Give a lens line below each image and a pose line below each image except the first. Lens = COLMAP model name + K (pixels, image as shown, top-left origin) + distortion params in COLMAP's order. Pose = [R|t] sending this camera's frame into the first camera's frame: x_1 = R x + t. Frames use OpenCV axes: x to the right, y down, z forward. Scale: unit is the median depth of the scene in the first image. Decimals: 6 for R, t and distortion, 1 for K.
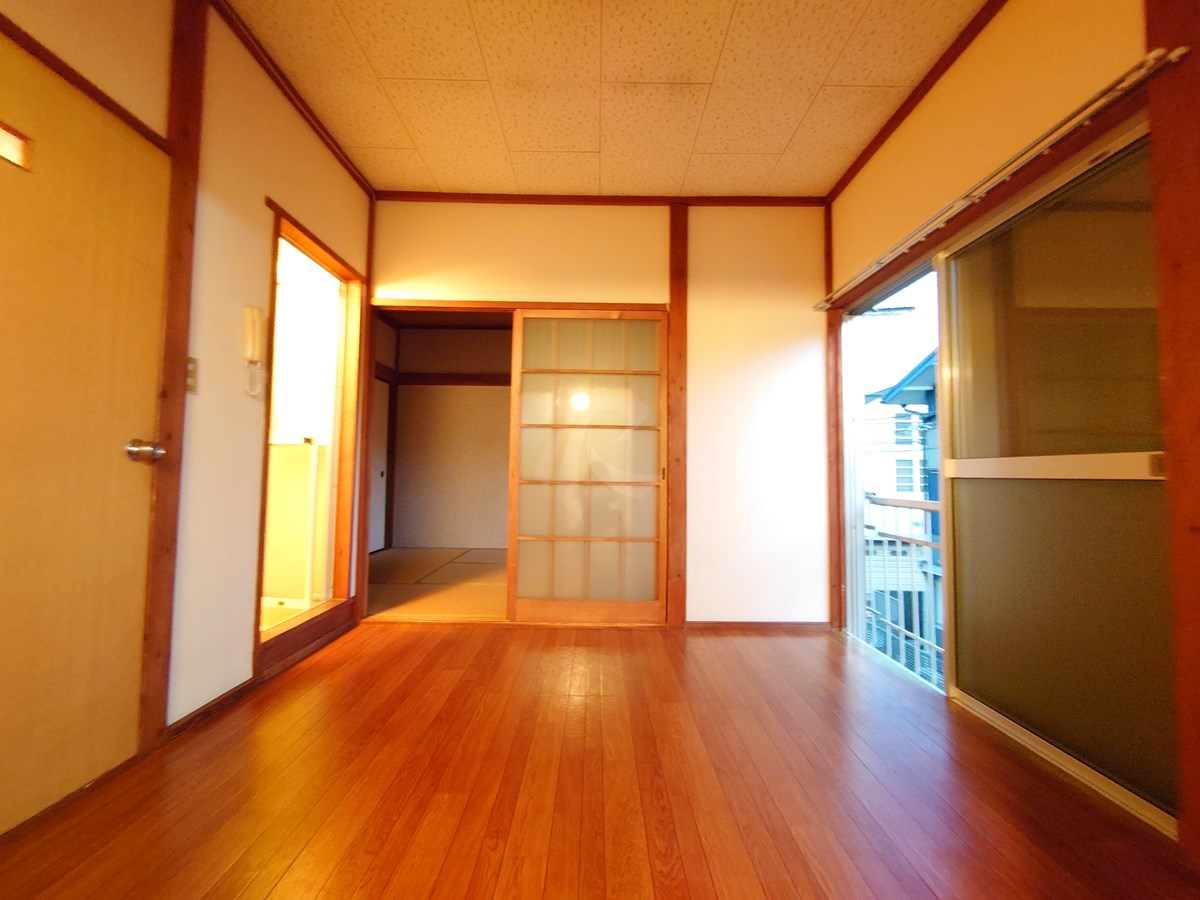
lens RADIAL K [[515.0, 0, 600.2], [0, 515.0, 446.8], [0, 0, 1]] dist [0.011482, -0.002934]
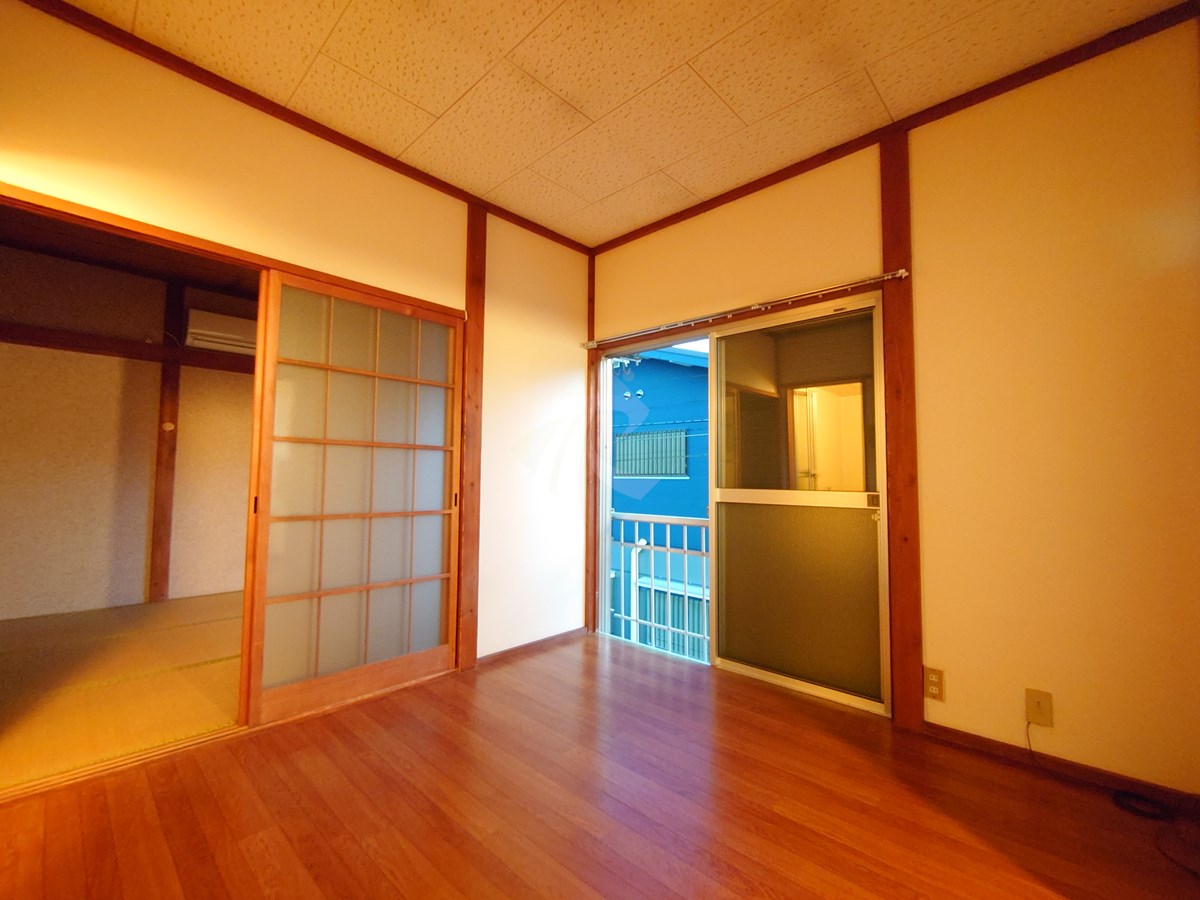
lens RADIAL K [[515.0, 0, 600.6], [0, 515.0, 448.5], [0, 0, 1]] dist [0.011482, -0.002934]
pose [[0.693796, 0.034149, 0.719361, -0.354865], [-0.037777, 0.999226, -0.011000, -0.037190], [-0.719180, -0.019544, 0.694549, 0.201090]]
